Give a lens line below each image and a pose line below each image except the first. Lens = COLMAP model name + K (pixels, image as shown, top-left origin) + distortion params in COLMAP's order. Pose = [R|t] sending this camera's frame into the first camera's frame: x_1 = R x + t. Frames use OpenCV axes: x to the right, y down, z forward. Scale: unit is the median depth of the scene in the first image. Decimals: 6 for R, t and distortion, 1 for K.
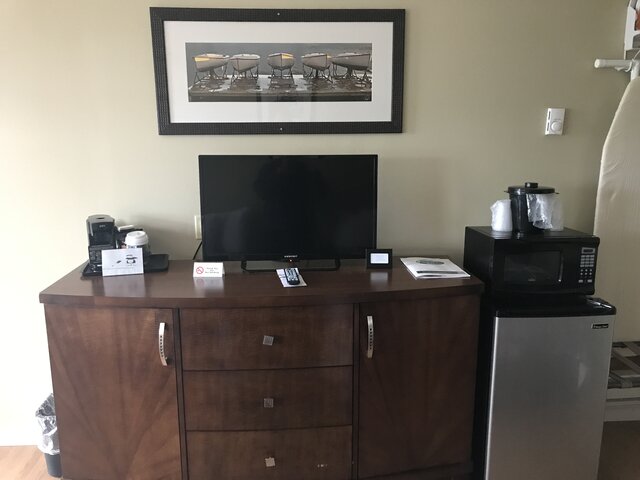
lens RADIAL K [[524.5, 0, 320.0], [0, 524.5, 240.0], [0, 0, 1]] dist [0.019681, -0.002145]
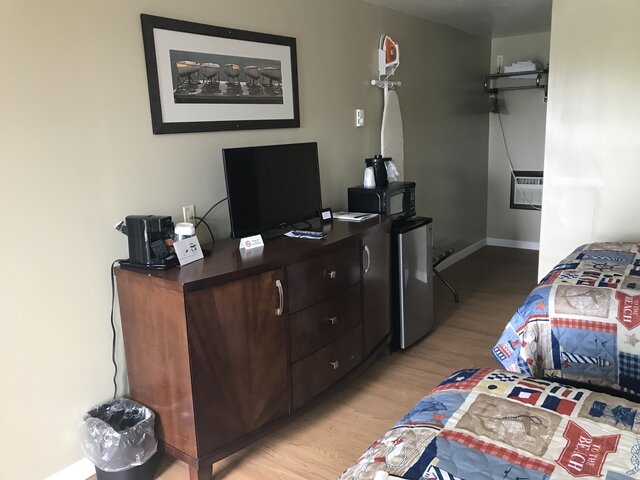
lens RADIAL K [[524.5, 0, 320.0], [0, 524.5, 240.0], [0, 0, 1]] dist [0.019681, -0.002145]
pose [[0.654735, -0.183043, 0.733361, -0.907502], [0.185785, 0.979442, 0.078596, -0.013132], [-0.732671, 0.084788, 0.675281, 0.060203]]
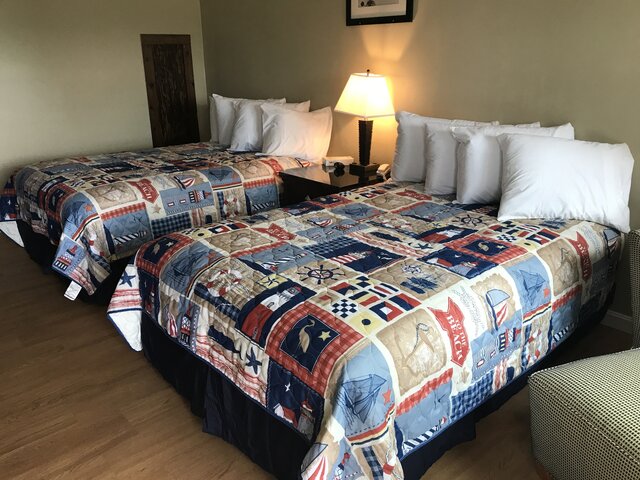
lens RADIAL K [[524.5, 0, 320.0], [0, 524.5, 240.0], [0, 0, 1]] dist [0.019681, -0.002145]
pose [[-0.593368, -0.268453, 0.758846, -1.816984], [0.172103, 0.878634, 0.445403, -0.377625], [-0.786317, 0.394887, -0.475152, 2.254792]]
